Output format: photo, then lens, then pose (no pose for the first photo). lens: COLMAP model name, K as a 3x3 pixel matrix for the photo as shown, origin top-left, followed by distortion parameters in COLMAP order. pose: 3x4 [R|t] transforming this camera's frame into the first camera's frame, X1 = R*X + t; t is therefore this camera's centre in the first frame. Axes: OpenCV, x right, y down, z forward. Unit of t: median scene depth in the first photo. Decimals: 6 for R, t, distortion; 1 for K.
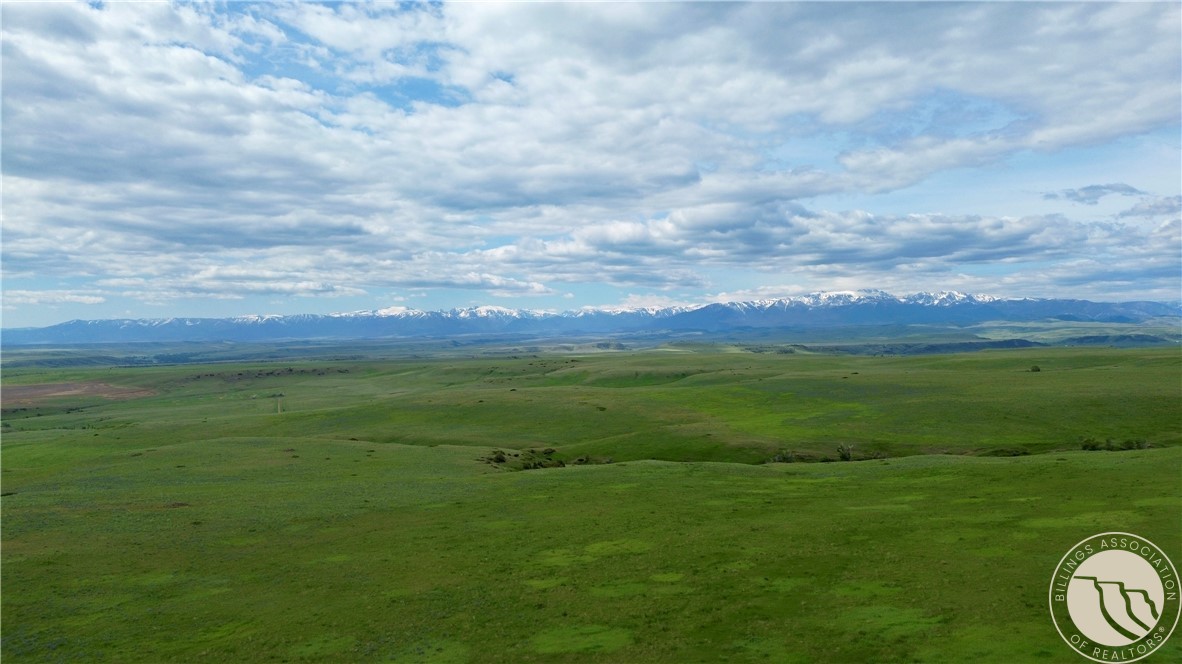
lens RADIAL K [[831.5, 0, 586.3], [0, 831.5, 320.3], [0, 0, 1]] dist [0.096436, -0.115905]
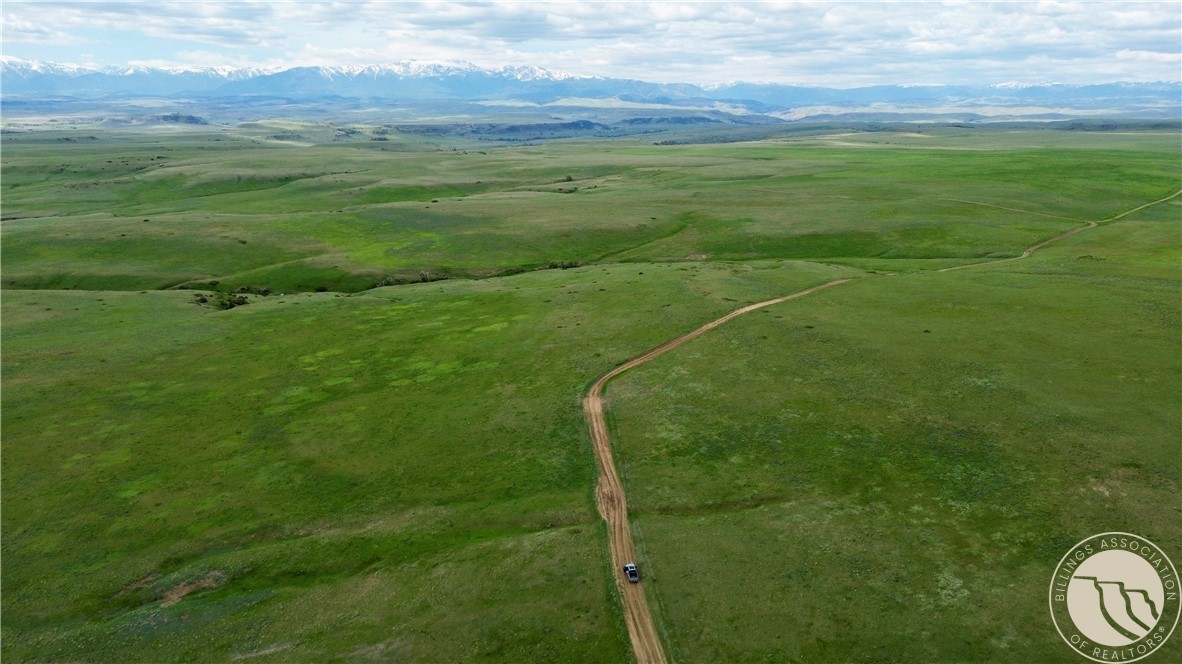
lens RADIAL K [[826.9, 0, 591.0], [0, 826.9, 332.0], [0, 0, 1]] dist [0.096930, -0.115449]
pose [[0.888444, -0.095945, 0.448845, -0.115425], [-0.033048, 0.961997, 0.271052, -0.151478], [-0.457794, -0.255648, 0.851510, -0.454933]]
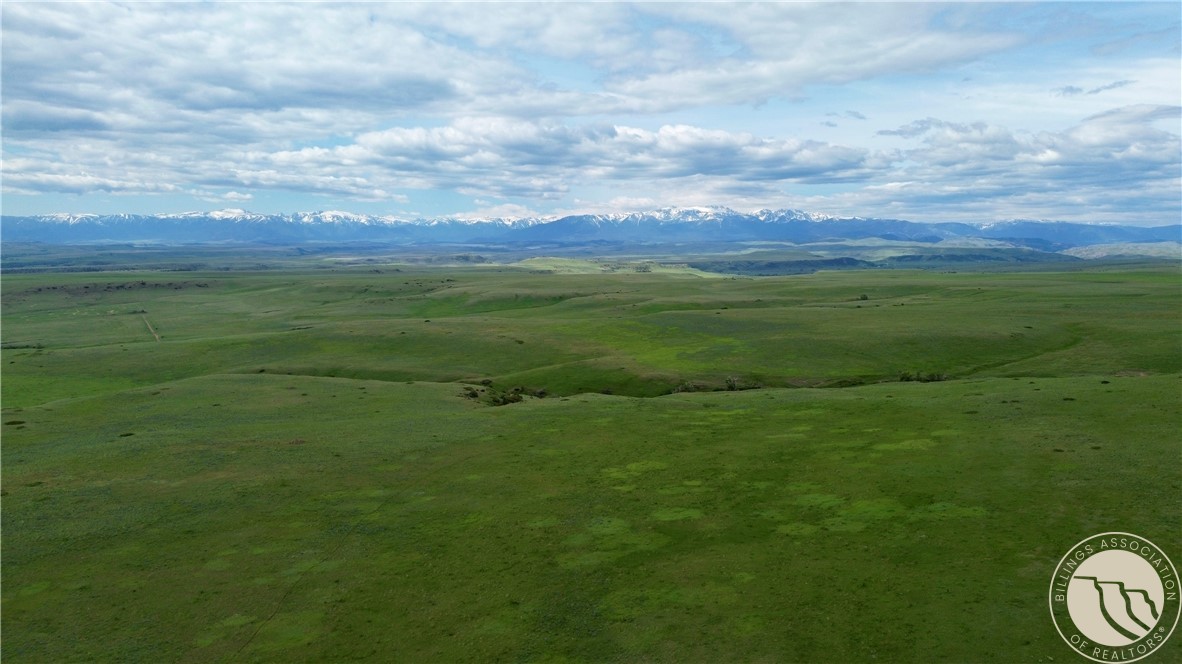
lens RADIAL K [[831.5, 0, 586.3], [0, 831.5, 320.3], [0, 0, 1]] dist [0.096436, -0.115905]
pose [[0.984870, 0.003718, 0.173254, -0.105139], [-0.022142, 0.994275, 0.104530, -0.053524], [-0.171874, -0.106785, 0.979314, -0.162613]]
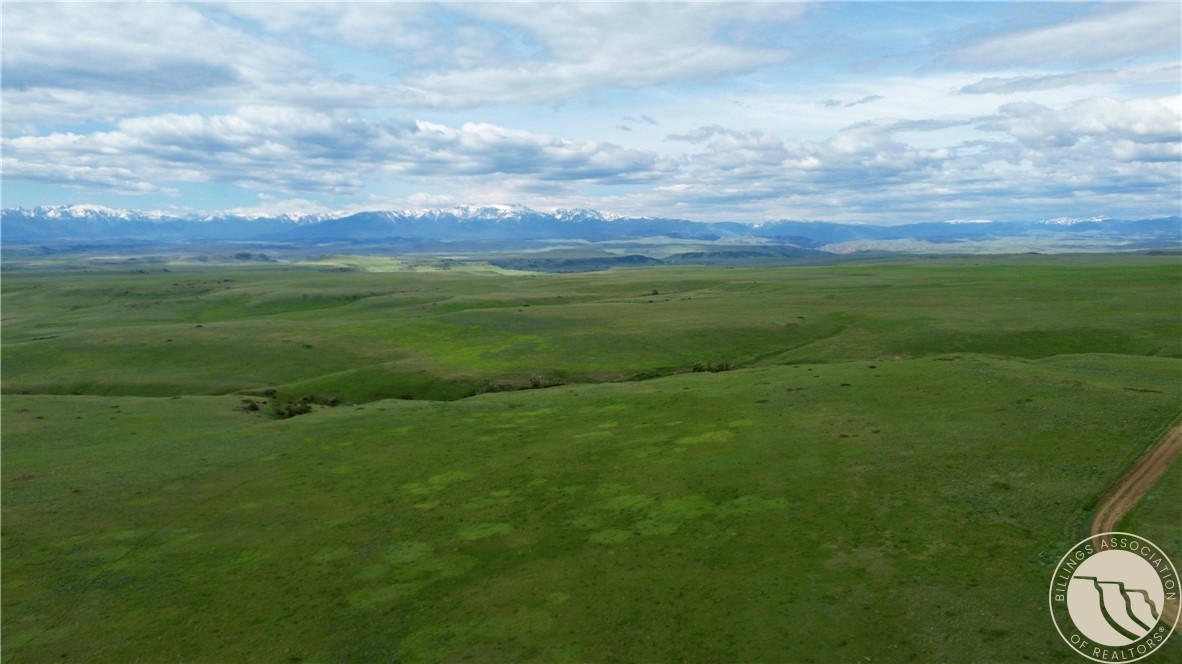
lens RADIAL K [[826.9, 0, 591.0], [0, 826.9, 332.0], [0, 0, 1]] dist [0.096930, -0.115449]
pose [[0.913865, -0.026605, 0.405146, -0.097537], [-0.022618, 0.992966, 0.116222, -0.052060], [-0.405389, -0.115375, 0.906835, -0.134395]]
